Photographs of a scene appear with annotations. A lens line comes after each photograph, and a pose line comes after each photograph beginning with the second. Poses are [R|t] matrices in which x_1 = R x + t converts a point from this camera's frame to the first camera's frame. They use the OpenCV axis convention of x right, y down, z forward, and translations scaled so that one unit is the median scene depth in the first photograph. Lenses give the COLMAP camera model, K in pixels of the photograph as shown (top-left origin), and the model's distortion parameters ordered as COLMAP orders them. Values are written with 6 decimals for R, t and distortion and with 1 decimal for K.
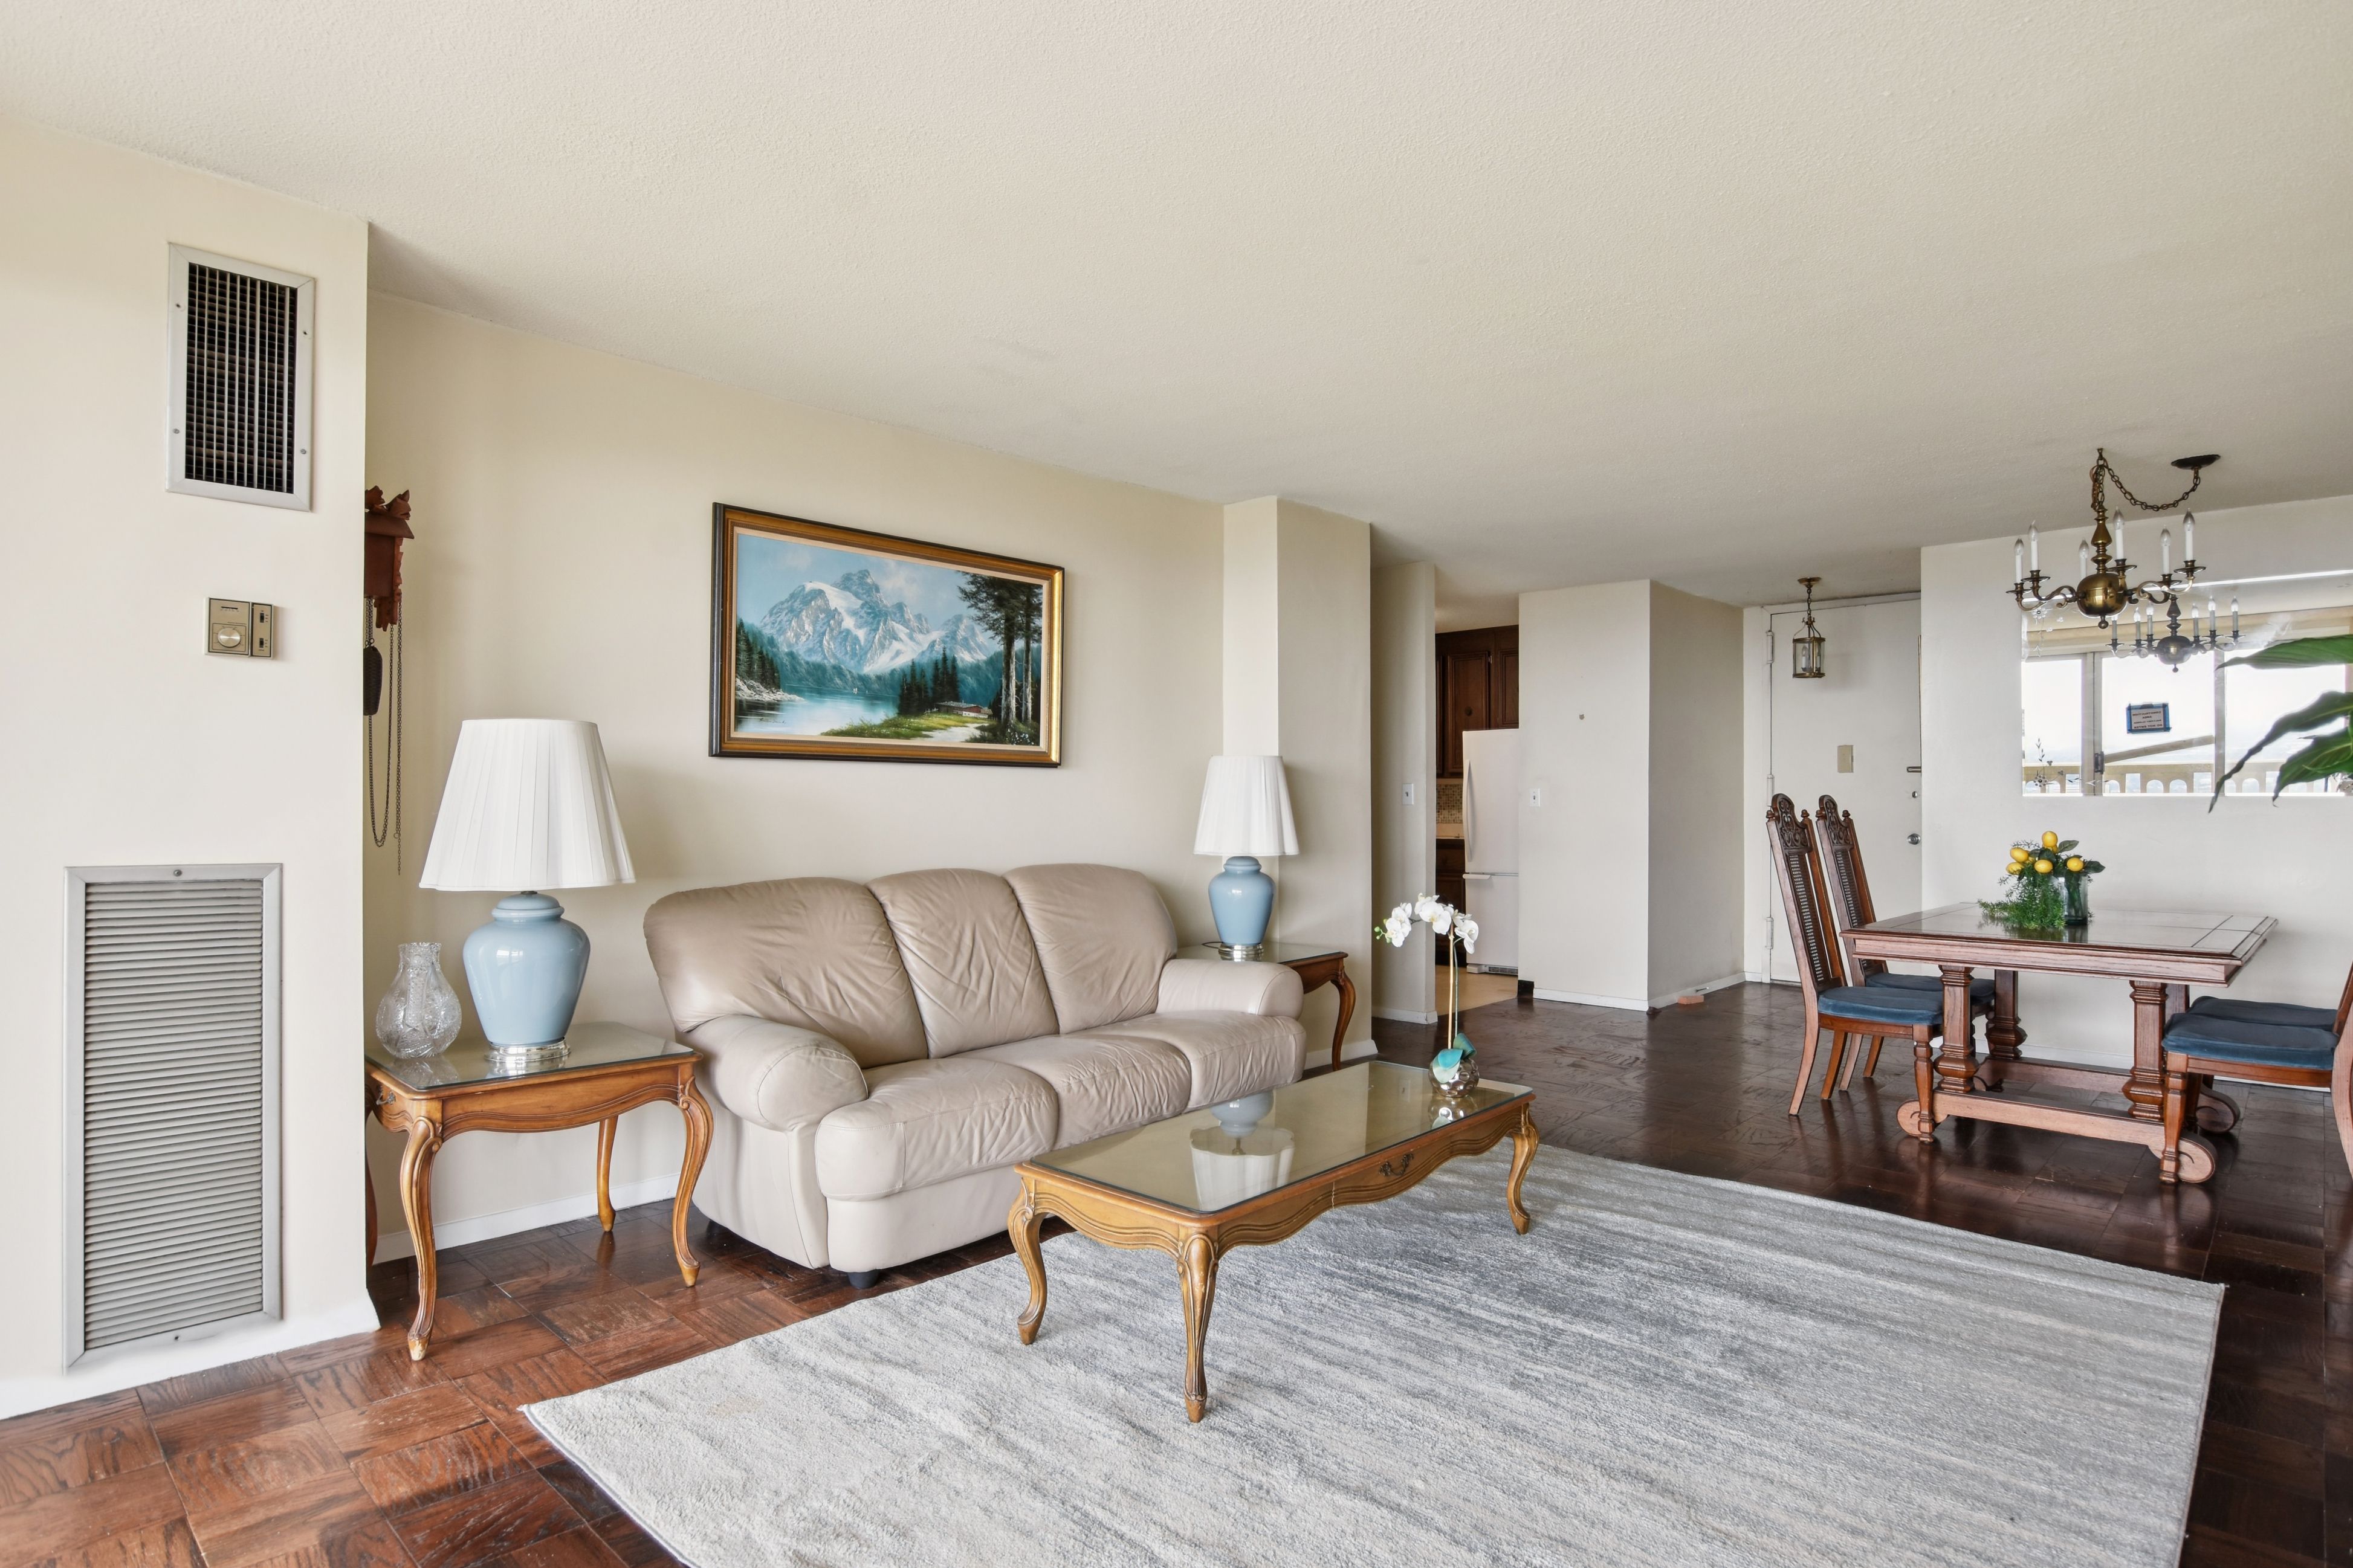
lens RADIAL K [[1254.1, 0, 1174.0], [0, 1254.1, 795.4], [0, 0, 1]] dist [-0.014230, 0.000837]
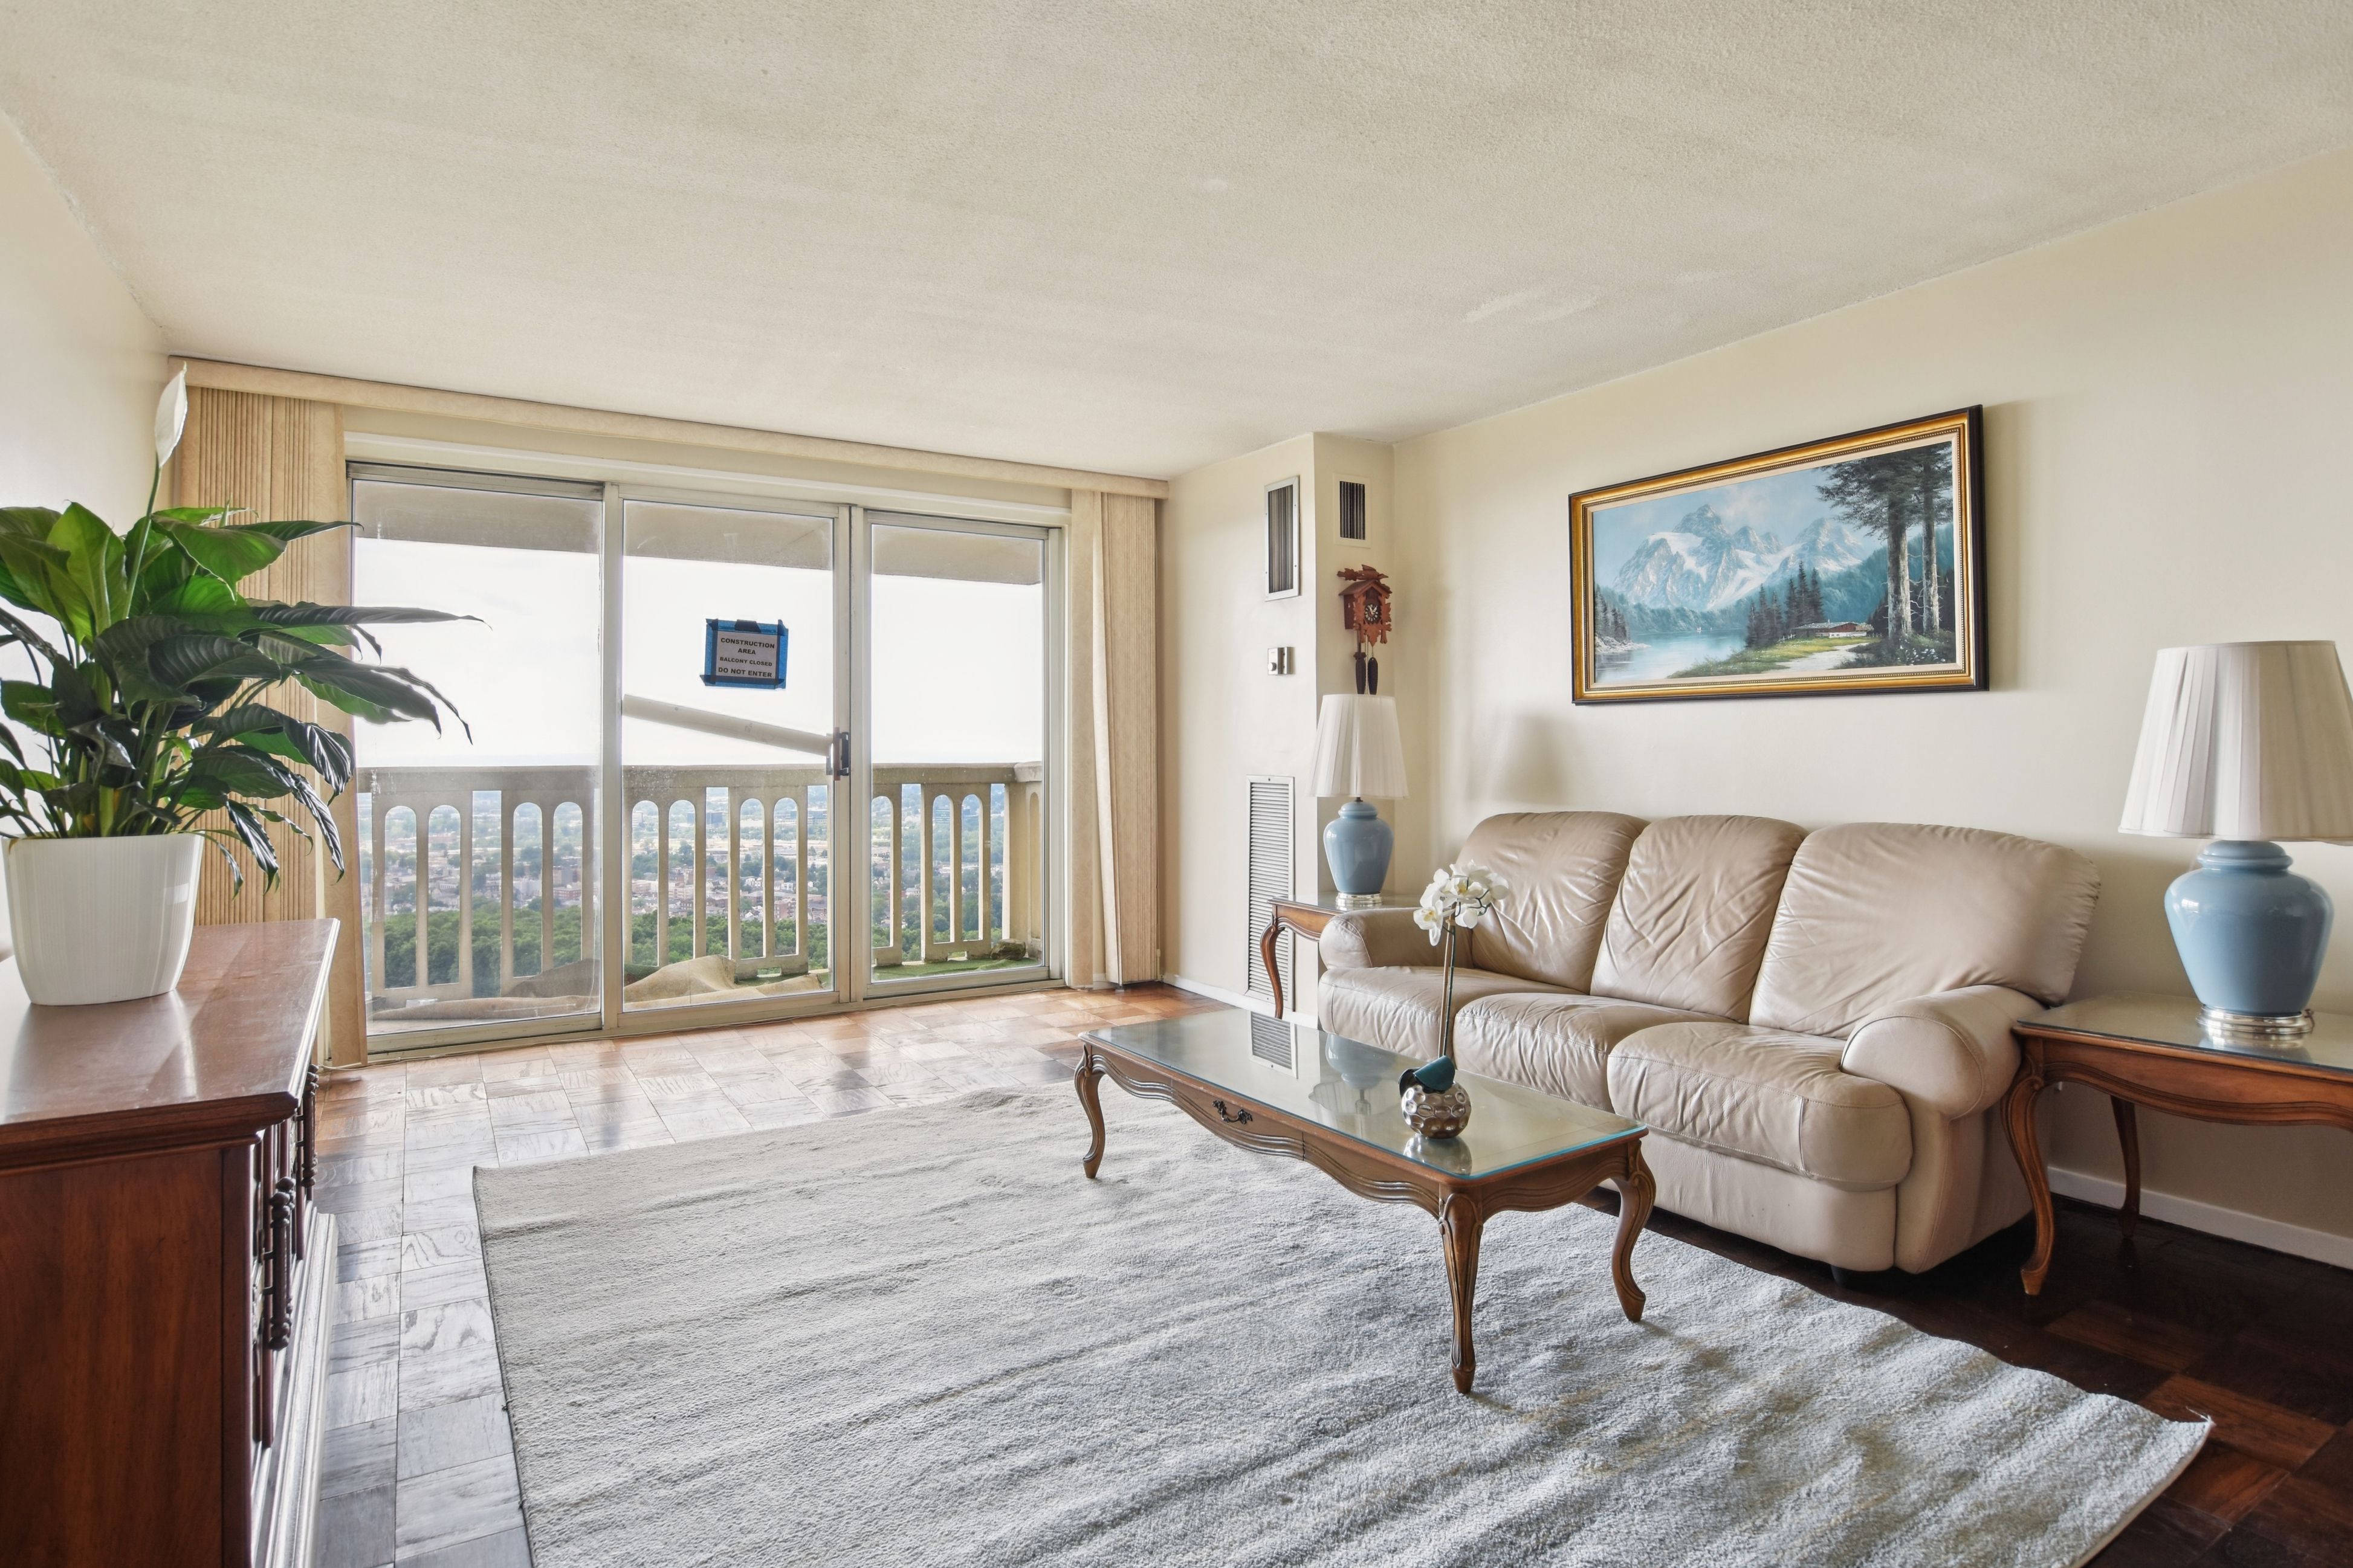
lens RADIAL K [[1234.8, 0, 1175.0], [0, 1234.8, 727.8], [0, 0, 1]] dist [-0.019831, 0.000804]
pose [[-0.258169, -0.019208, -0.965909, 0.760795], [0.006669, 0.999743, -0.021664, 0.011518], [0.966077, -0.012035, -0.257975, 0.820886]]
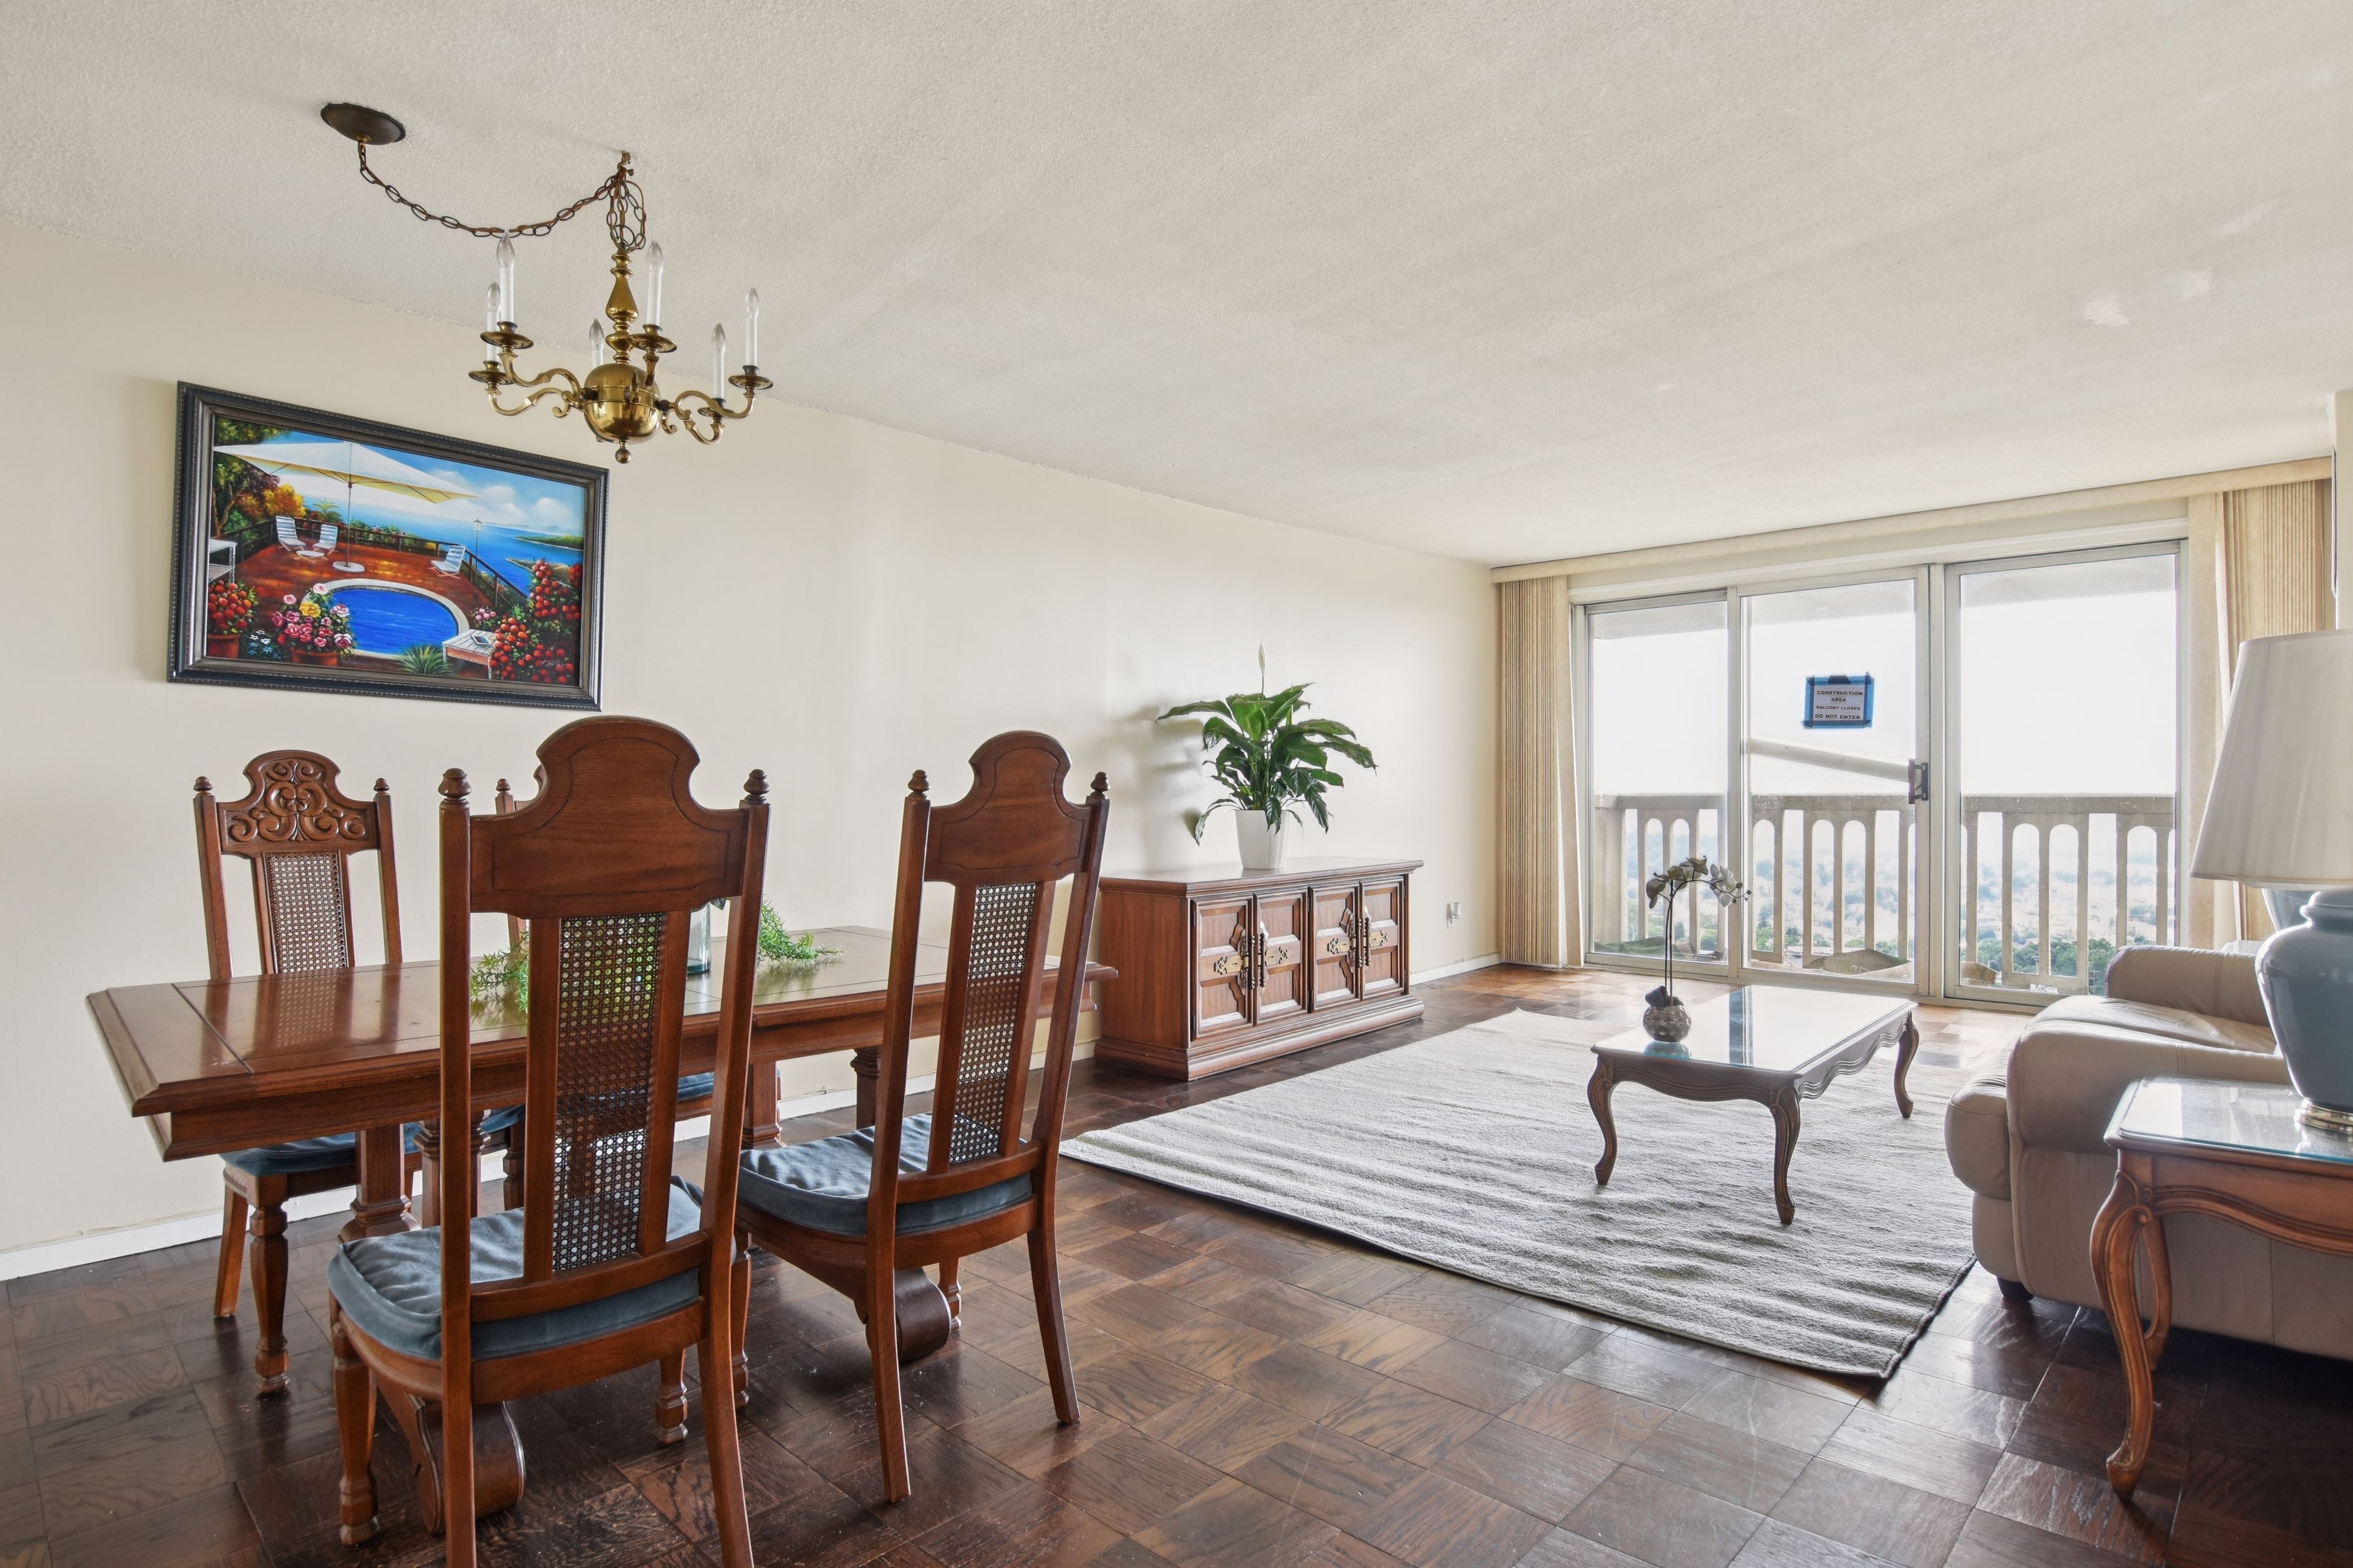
lens RADIAL K [[1229.7, 0, 1172.7], [0, 1229.7, 790.1], [0, 0, 1]] dist [-0.024960, 0.001559]
pose [[-0.999950, 0.000366, 0.010038, 0.500306], [0.000345, 0.999998, -0.002132, 0.021226], [-0.010039, -0.002129, -0.999947, 1.616900]]
